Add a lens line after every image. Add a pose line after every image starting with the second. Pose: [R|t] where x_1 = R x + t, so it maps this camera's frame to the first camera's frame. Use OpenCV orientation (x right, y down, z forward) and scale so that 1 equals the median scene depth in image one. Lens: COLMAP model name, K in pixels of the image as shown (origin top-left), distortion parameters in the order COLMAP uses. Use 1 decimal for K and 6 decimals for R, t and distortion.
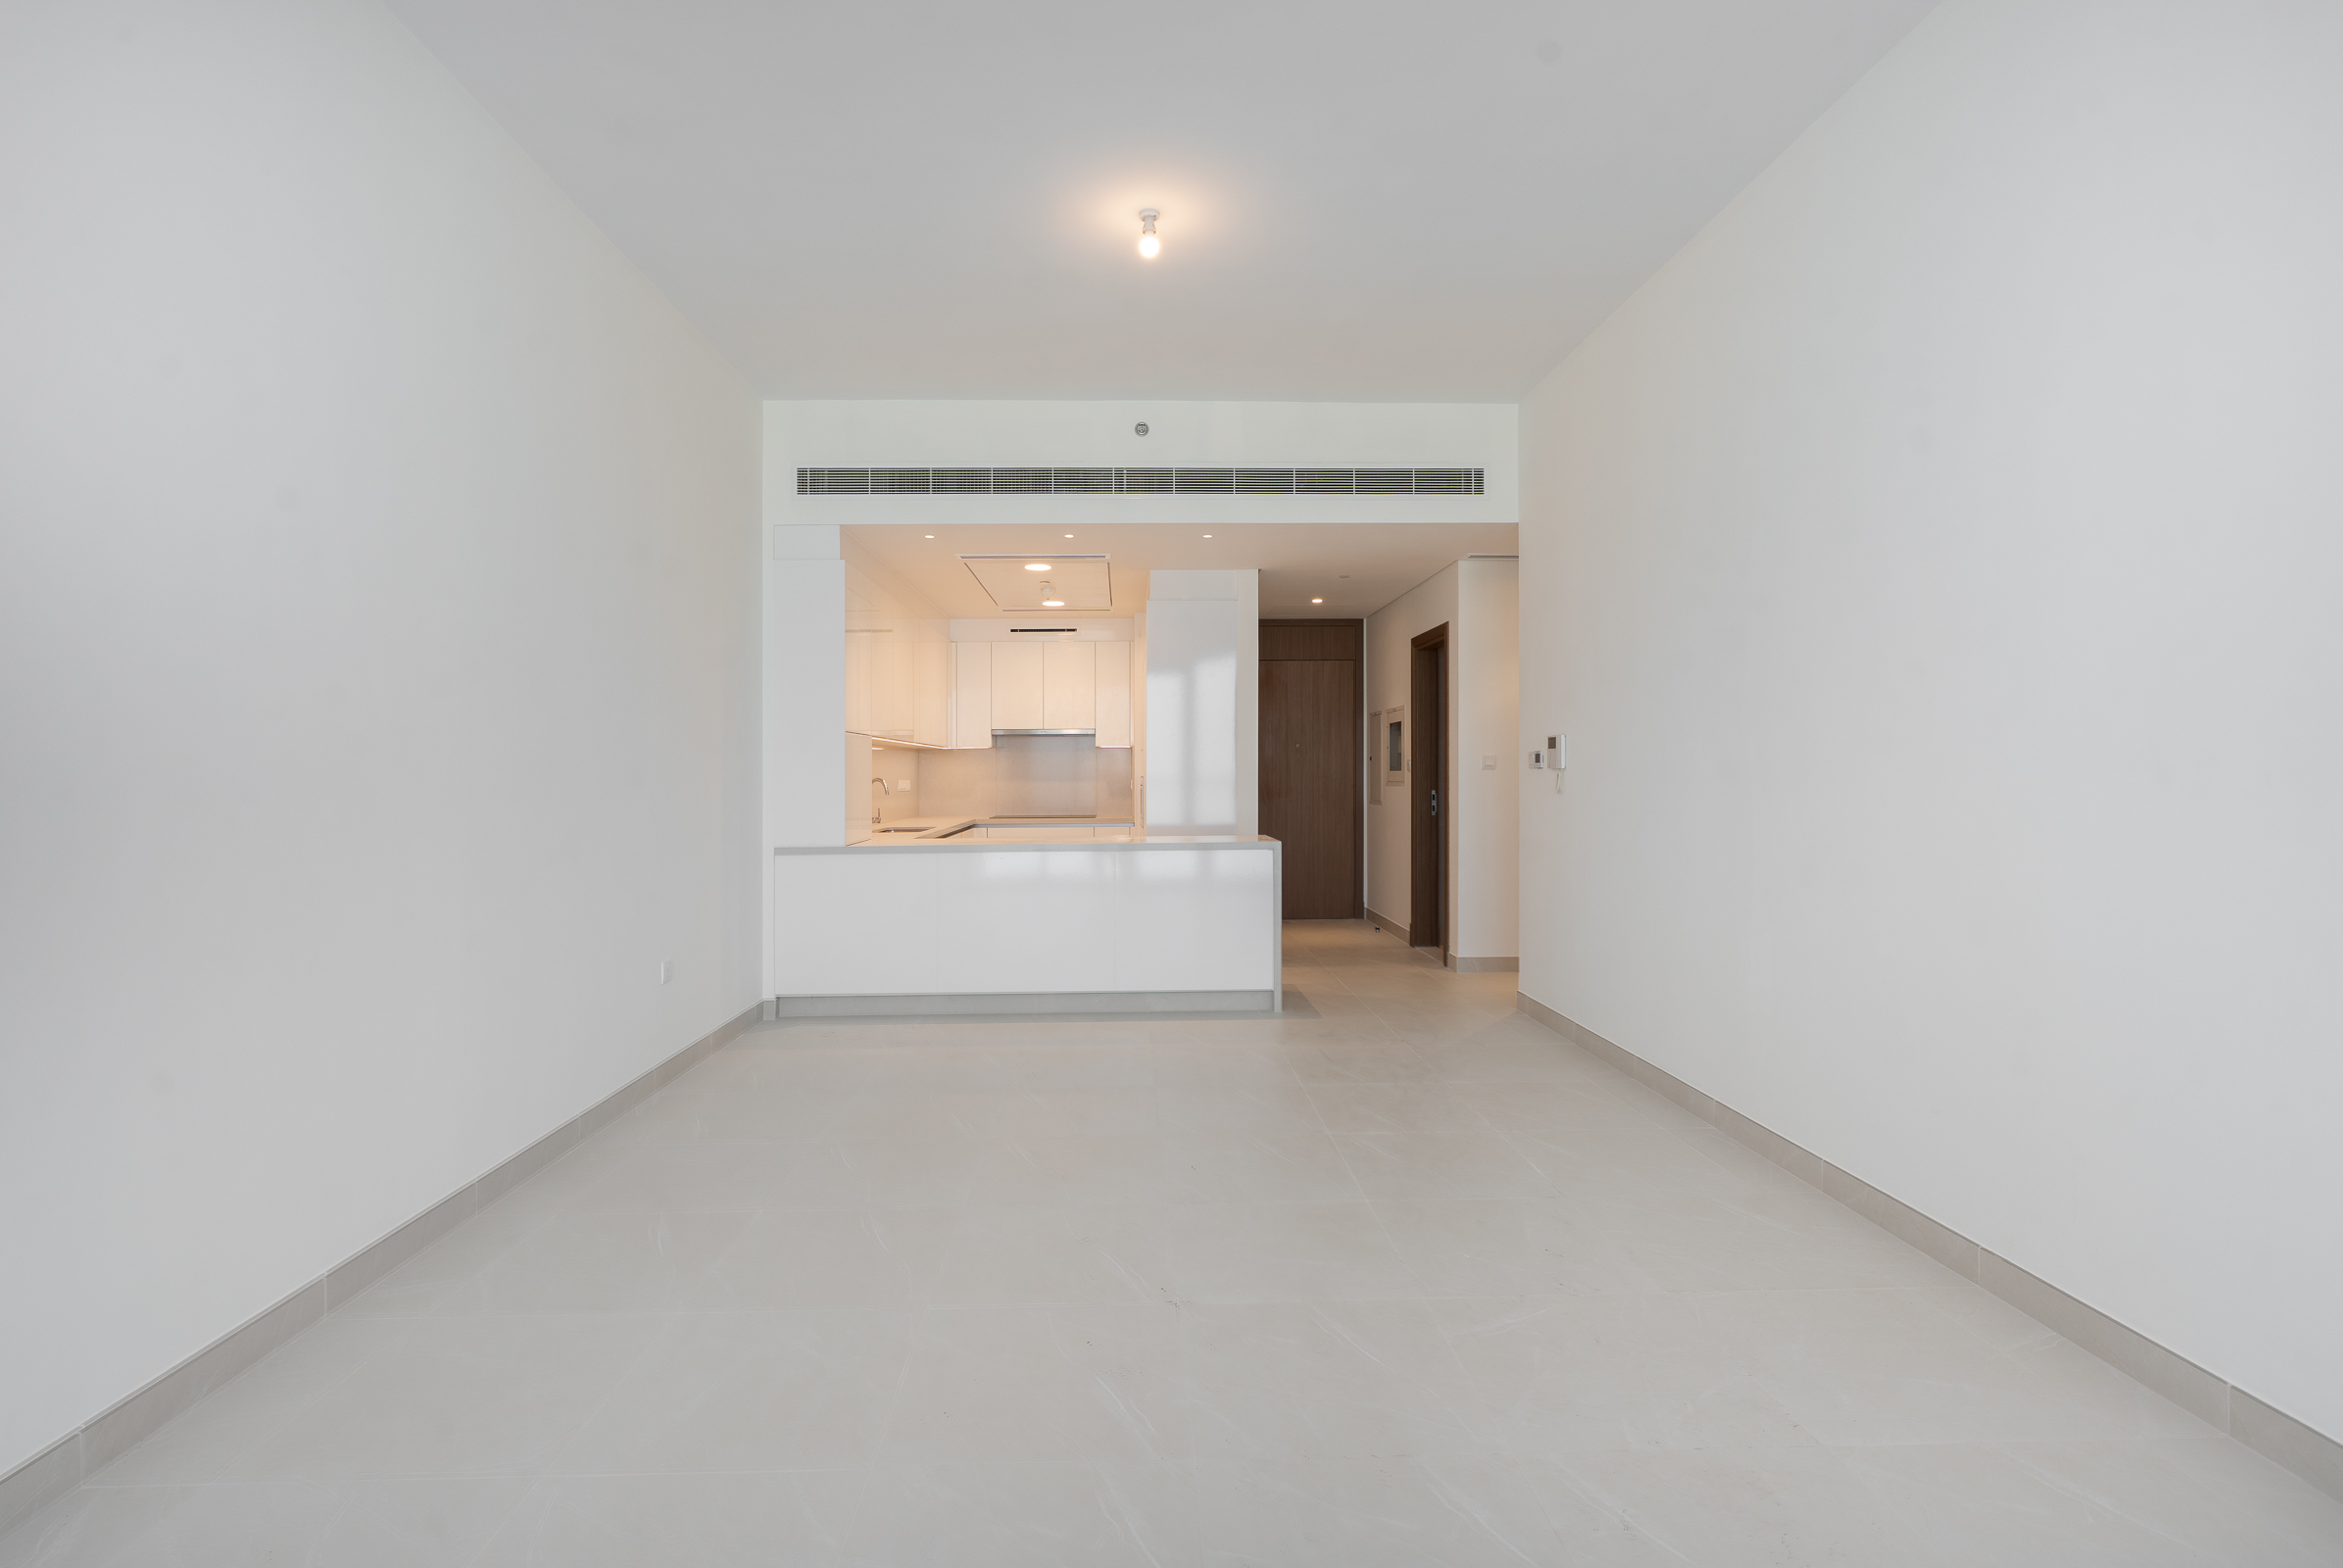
lens RADIAL K [[1099.0, 0, 1151.1], [0, 1099.0, 765.2], [0, 0, 1]] dist [0.001894, 0.000285]
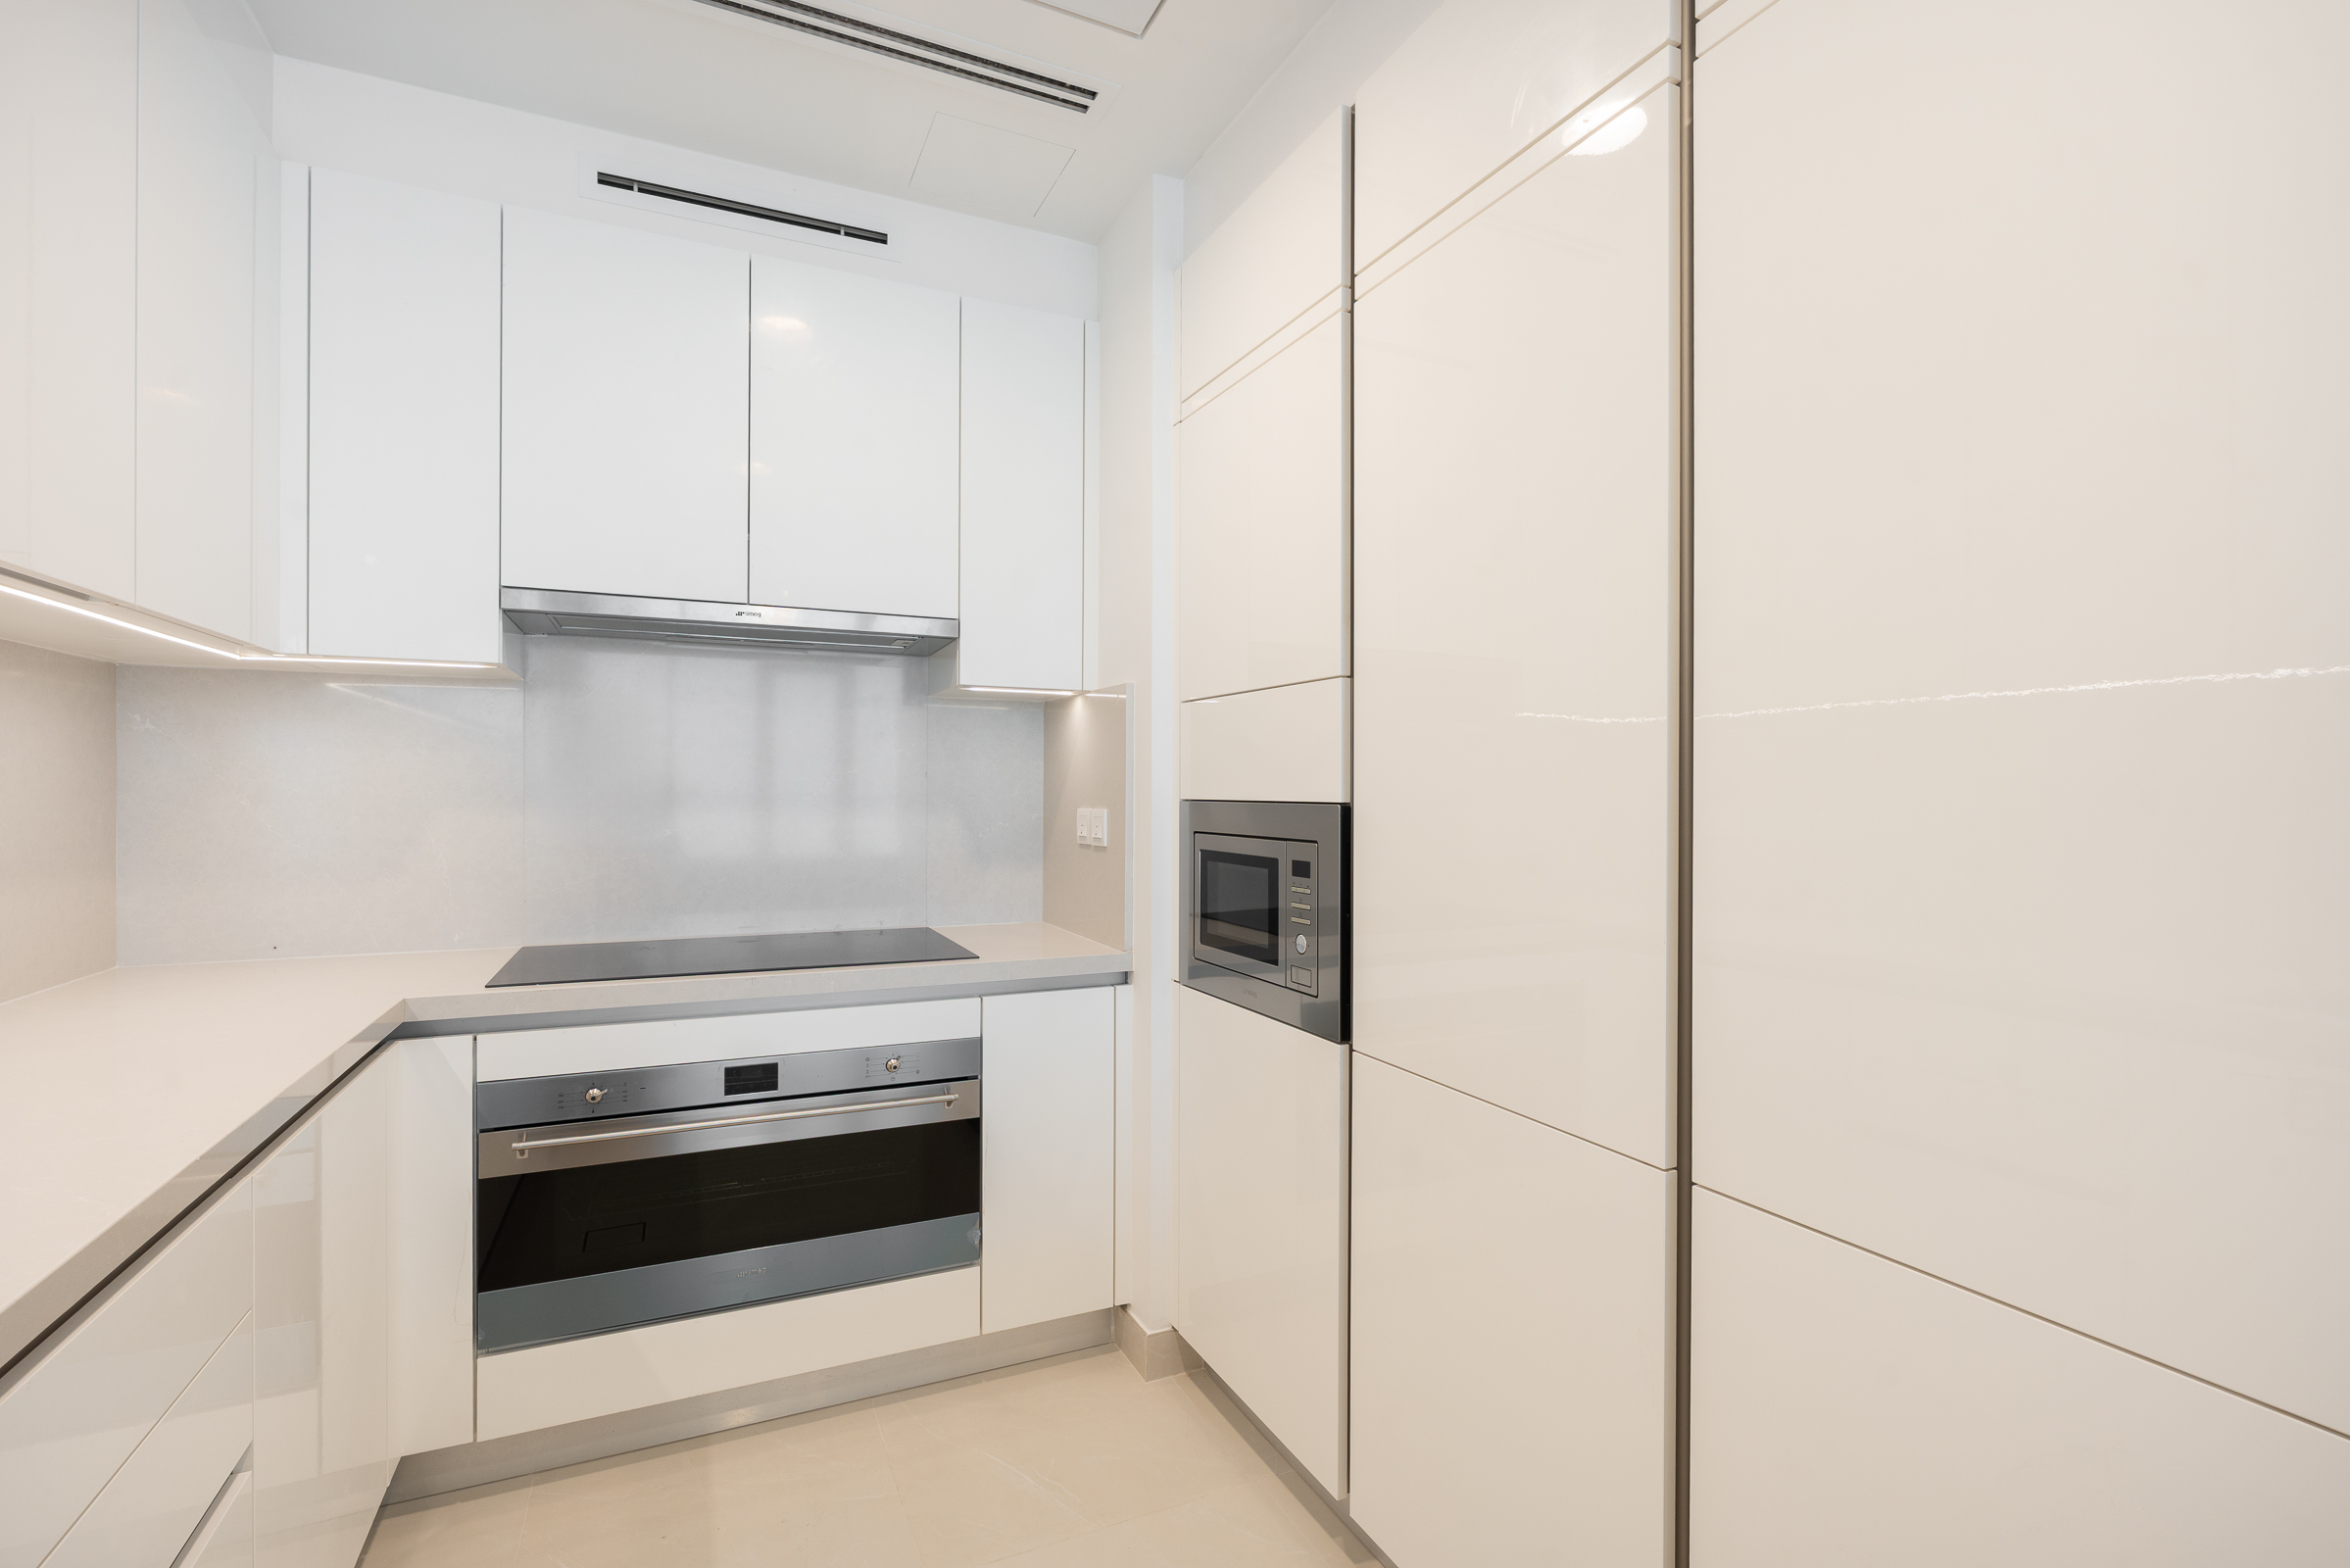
lens RADIAL K [[1075.1, 0, 1176.4], [0, 1075.1, 775.5], [0, 0, 1]] dist [-0.000295, 0.000309]
pose [[0.916701, 0.015506, 0.399274, -0.146048], [-0.013172, 0.999876, -0.008589, 0.009470], [-0.399358, 0.002614, 0.916791, 1.027366]]
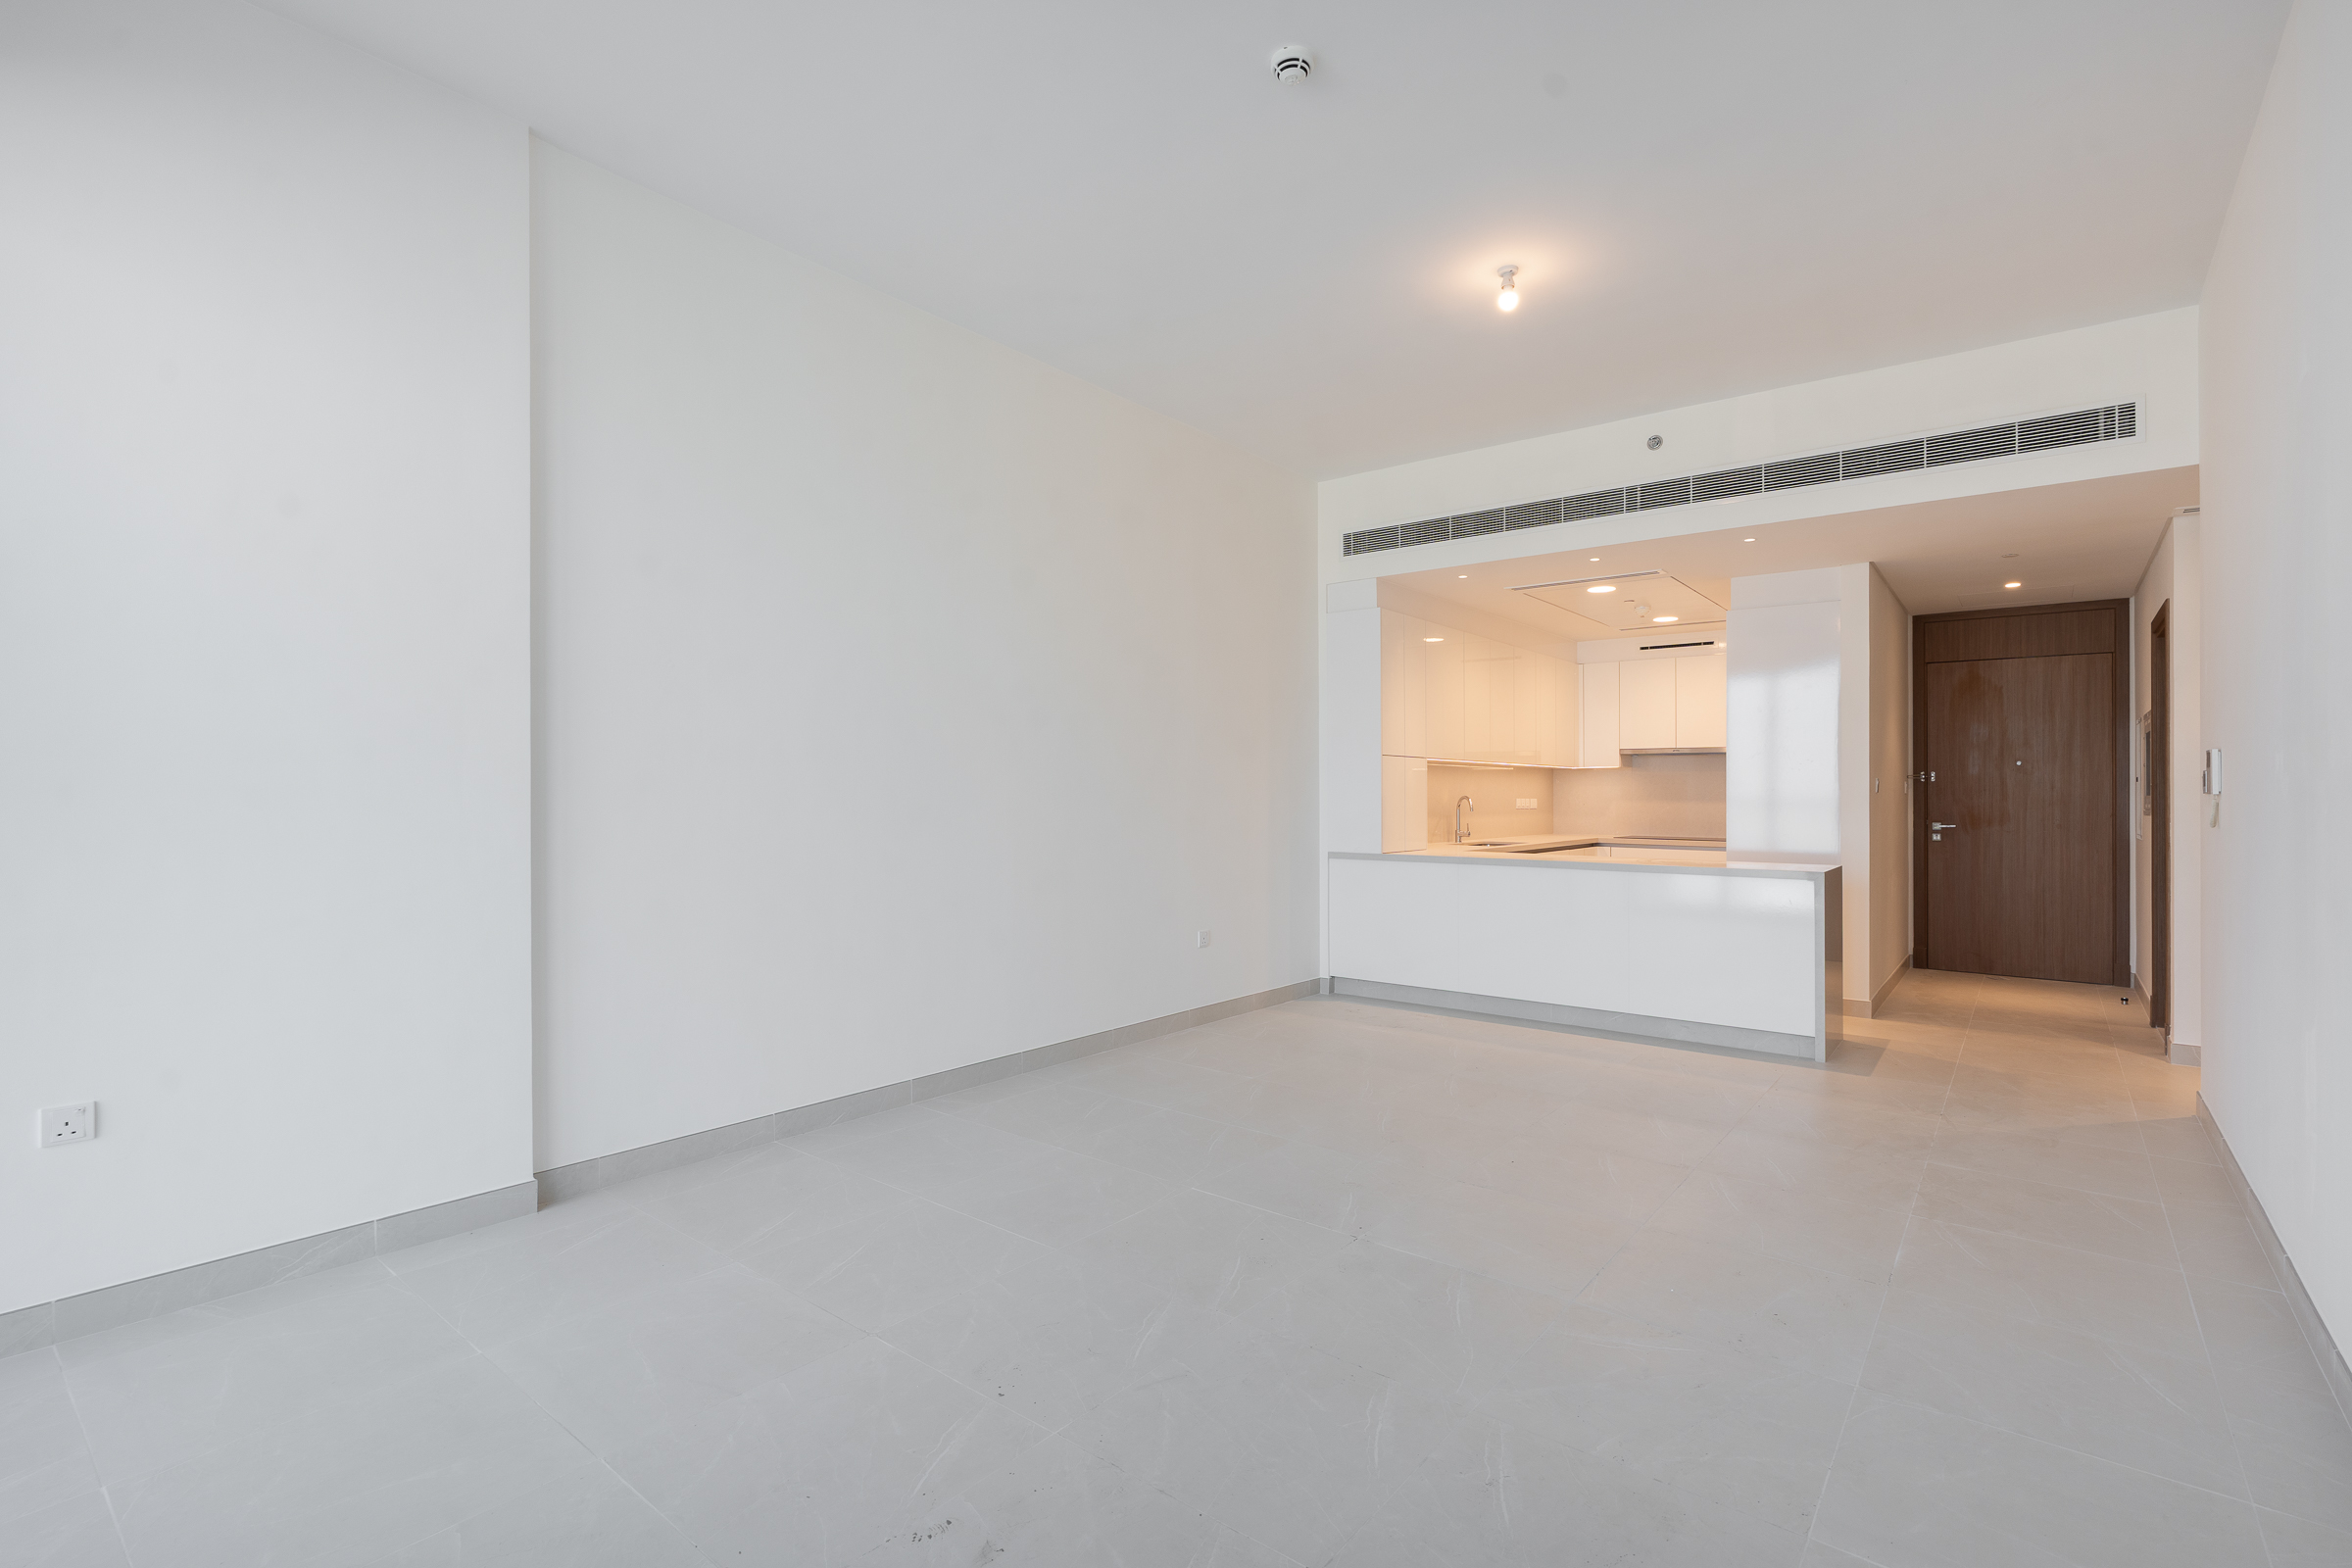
lens RADIAL K [[1063.7, 0, 1176.0], [0, 1063.7, 784.0], [0, 0, 1]] dist [0.001136, 0.000246]
pose [[0.768102, 0.006084, -0.640298, 0.228182], [-0.006009, 0.999979, 0.002294, -0.000841], [0.640299, 0.002086, 0.768123, -0.001126]]
